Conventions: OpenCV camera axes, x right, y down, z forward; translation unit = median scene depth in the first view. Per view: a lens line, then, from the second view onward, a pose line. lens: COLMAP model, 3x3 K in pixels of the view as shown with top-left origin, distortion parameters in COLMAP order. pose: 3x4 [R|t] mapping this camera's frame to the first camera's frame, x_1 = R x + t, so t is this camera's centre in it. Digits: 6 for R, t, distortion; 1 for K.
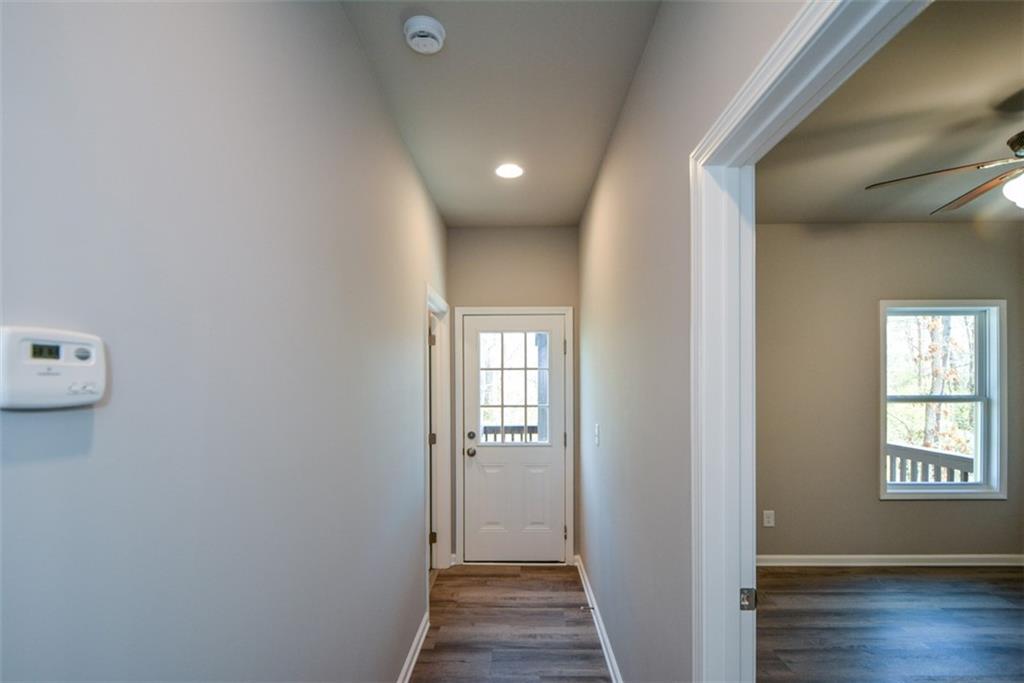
lens RADIAL K [[451.6, 0, 510.1], [0, 451.6, 380.5], [0, 0, 1]] dist [0.000016, -0.000064]
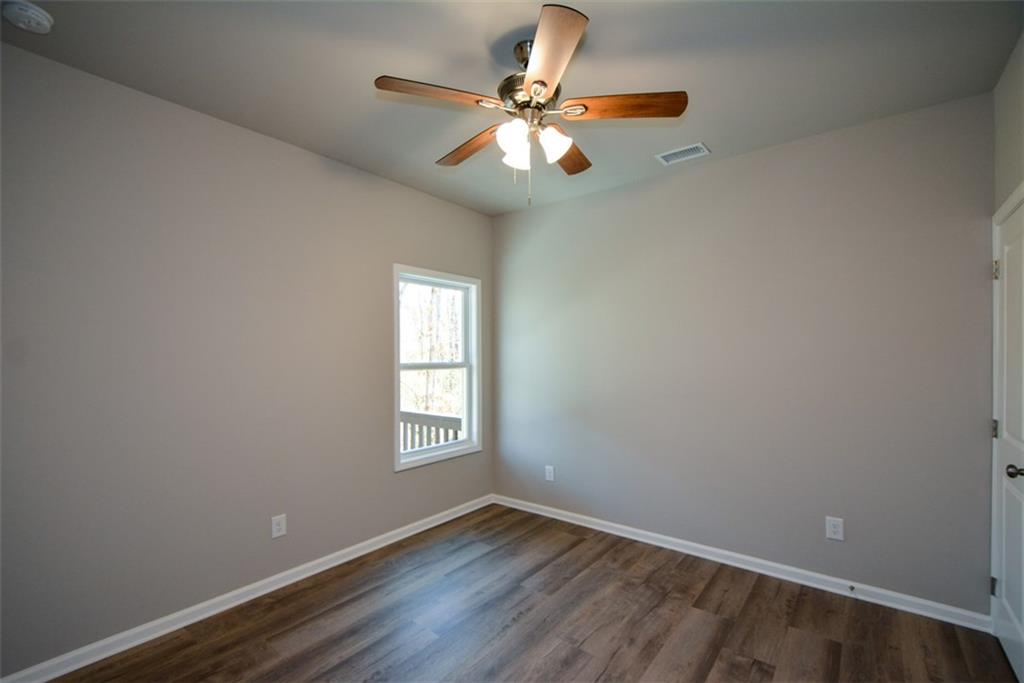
lens RADIAL K [[444.9, 0, 513.0], [0, 444.9, 361.9], [0, 0, 1]] dist [-0.000360, -0.000488]
pose [[0.588768, -0.009317, 0.808249, 0.210450], [0.001565, 0.999945, 0.010386, 0.021055], [-0.808301, -0.004850, 0.588750, 0.248520]]
